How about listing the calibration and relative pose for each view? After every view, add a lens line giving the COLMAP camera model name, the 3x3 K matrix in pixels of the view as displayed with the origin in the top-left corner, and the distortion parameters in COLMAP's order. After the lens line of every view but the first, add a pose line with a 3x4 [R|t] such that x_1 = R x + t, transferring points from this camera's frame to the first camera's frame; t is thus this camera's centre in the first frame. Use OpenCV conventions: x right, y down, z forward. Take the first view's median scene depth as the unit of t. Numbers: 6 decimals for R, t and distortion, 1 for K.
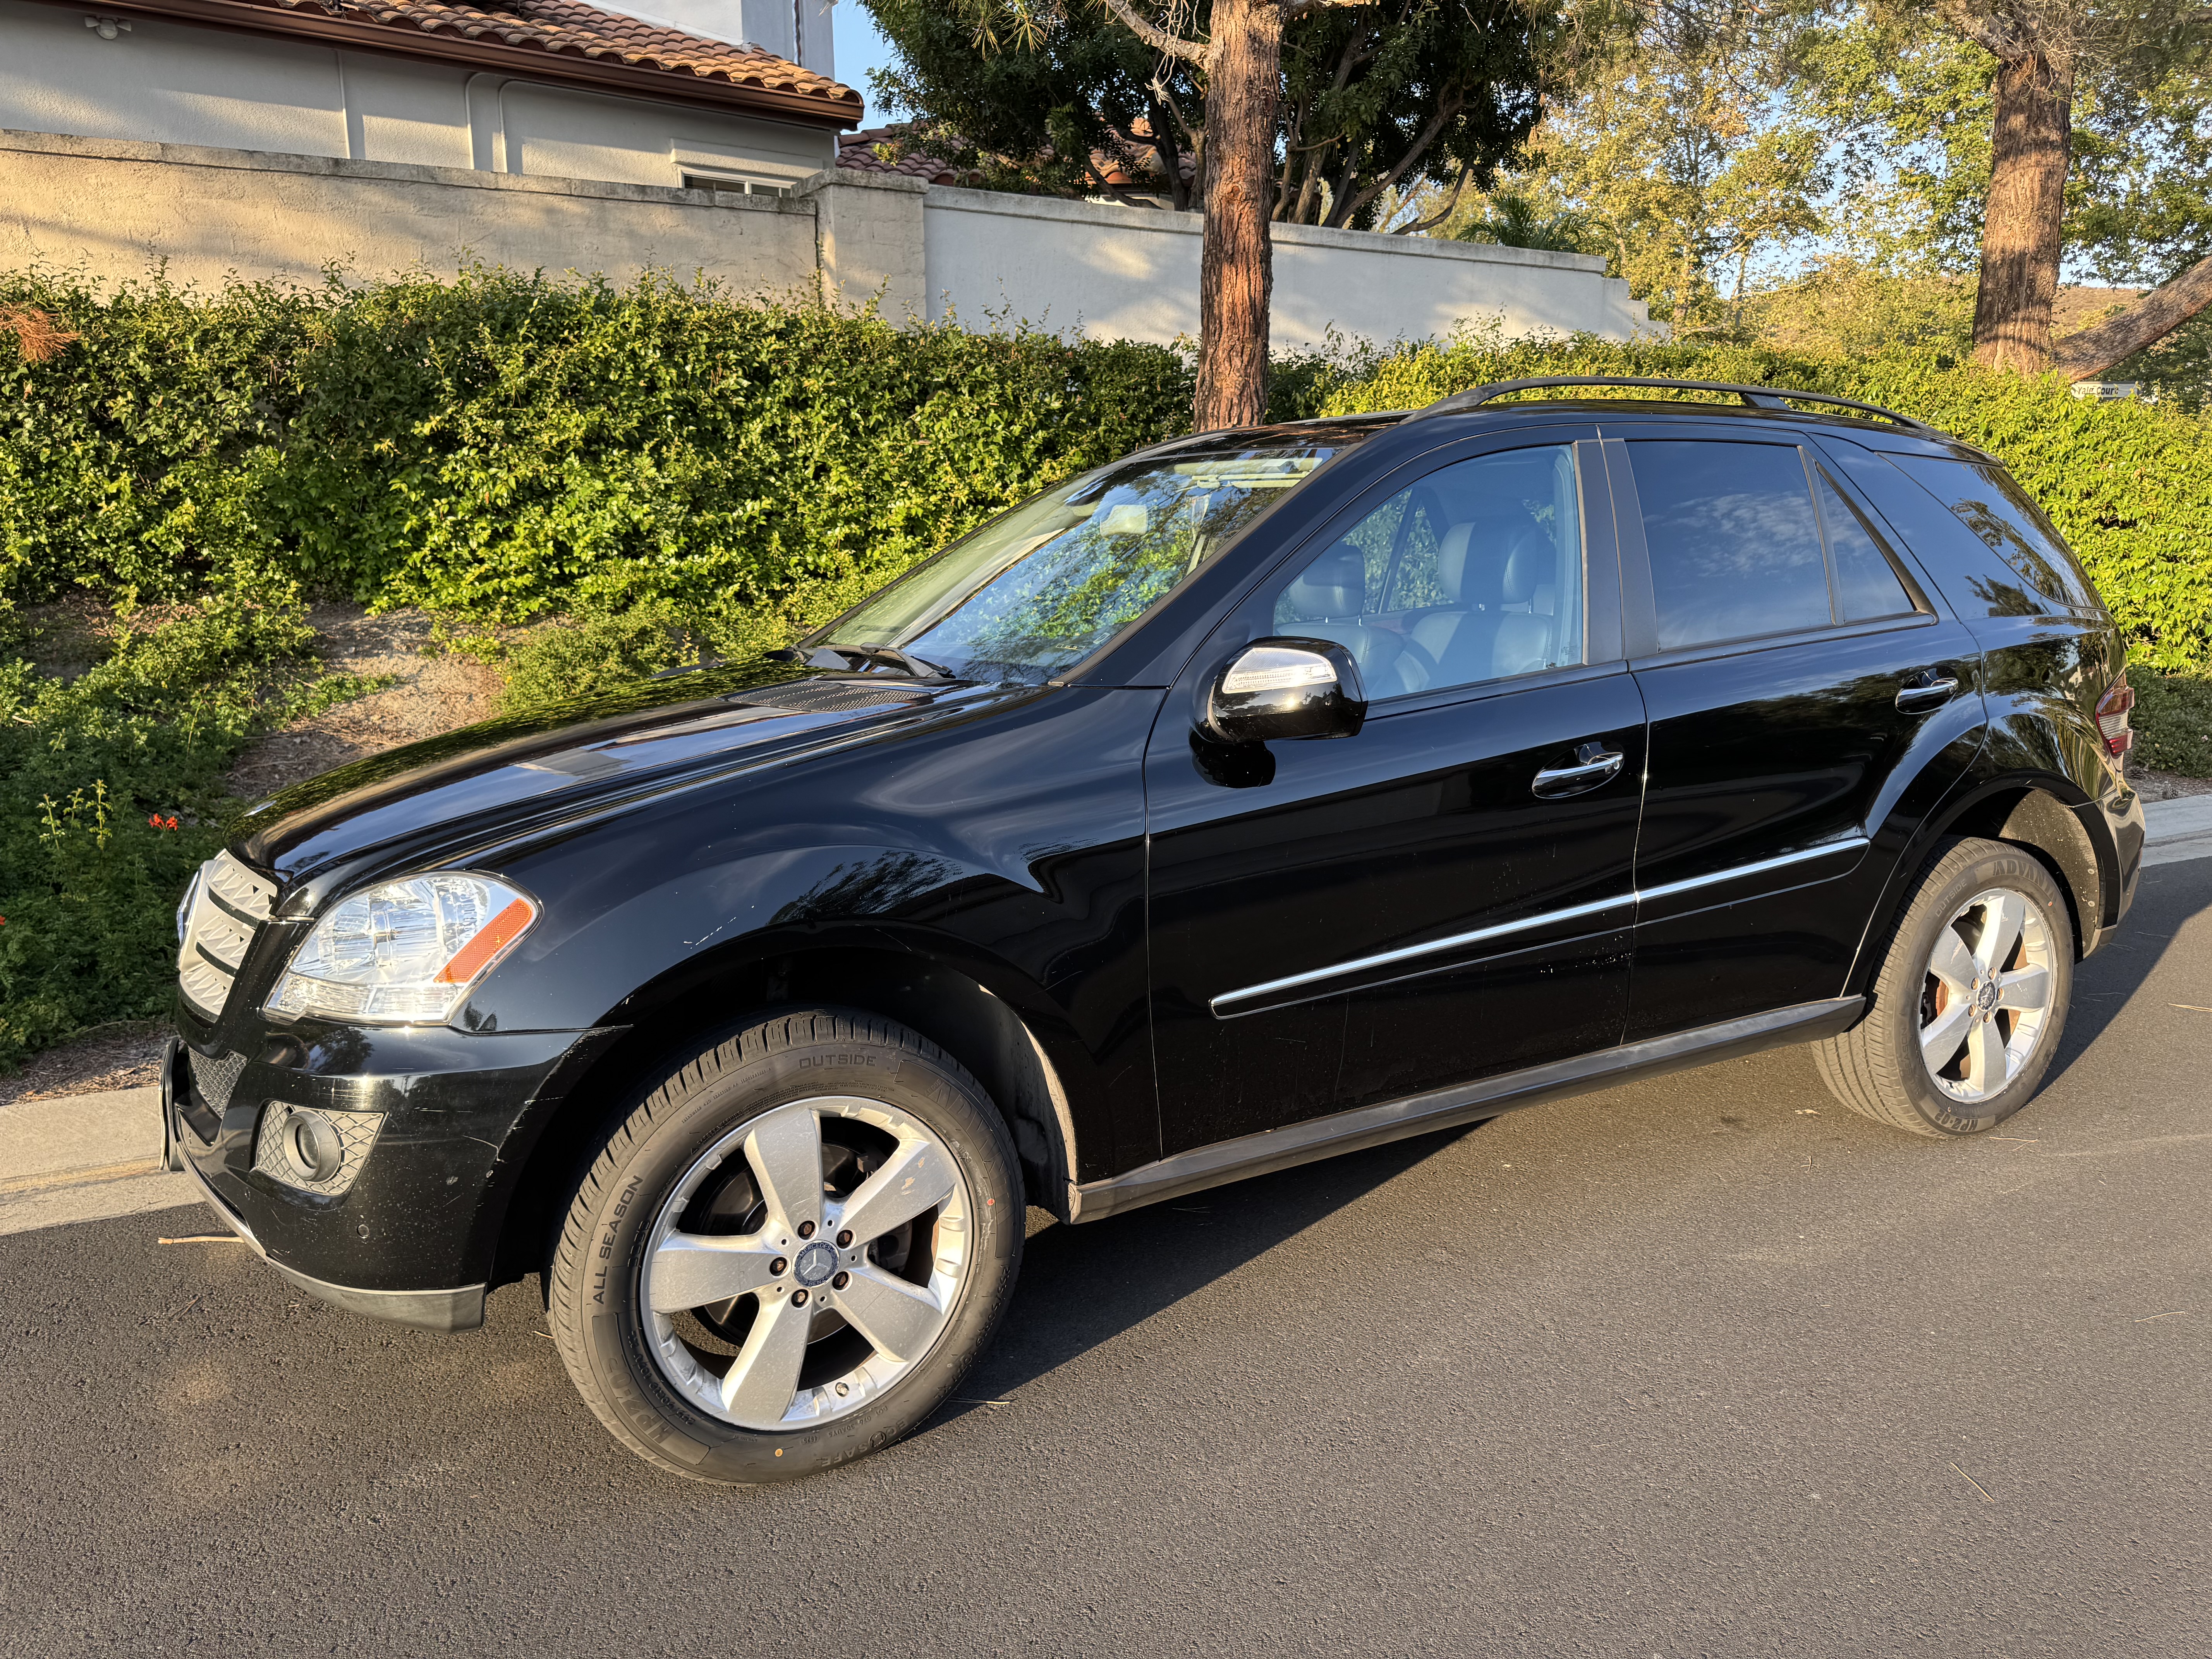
lens RADIAL K [[1571.9, 0, 1118.2], [0, 1571.9, 832.2], [0, 0, 1]] dist [0.010506, -0.023019]
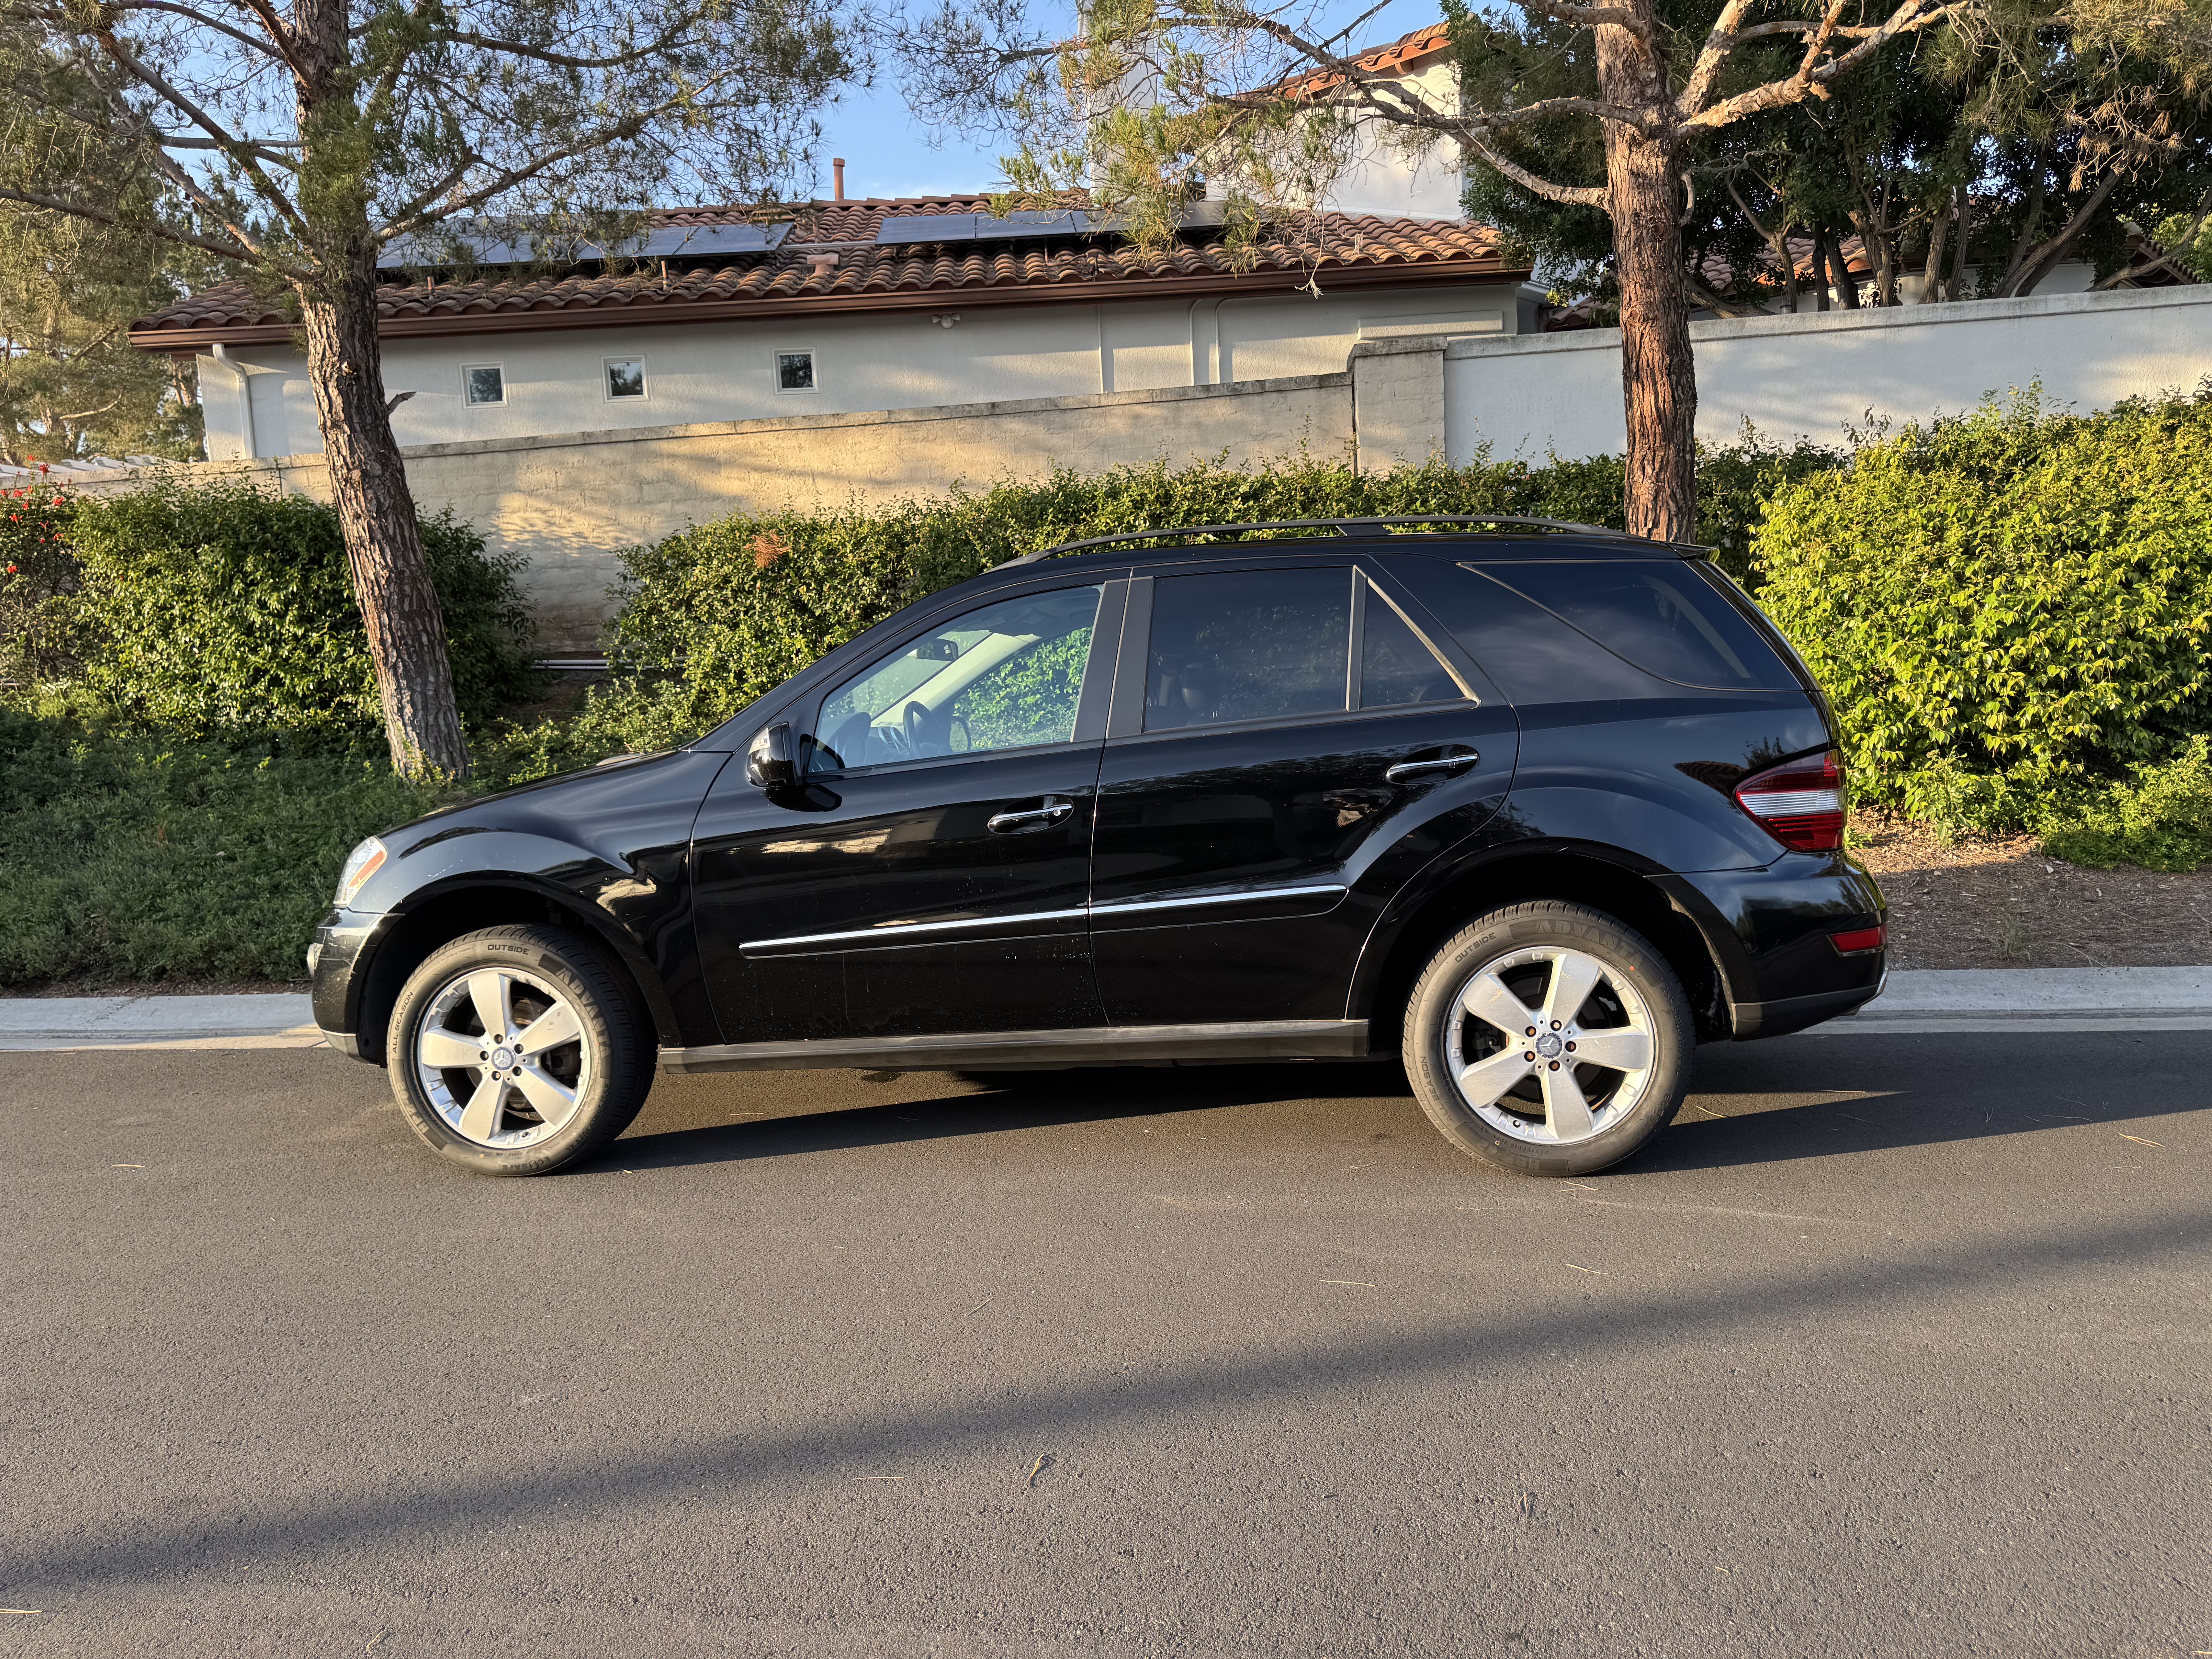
lens RADIAL K [[1571.9, 0, 1112.3], [0, 1571.9, 832.8], [0, 0, 1]] dist [0.010506, -0.023019]
pose [[0.801080, 0.024791, -0.598044, 0.484314], [-0.067914, 0.996454, -0.049664, 0.016510], [0.594692, 0.080400, 0.799923, -0.027321]]
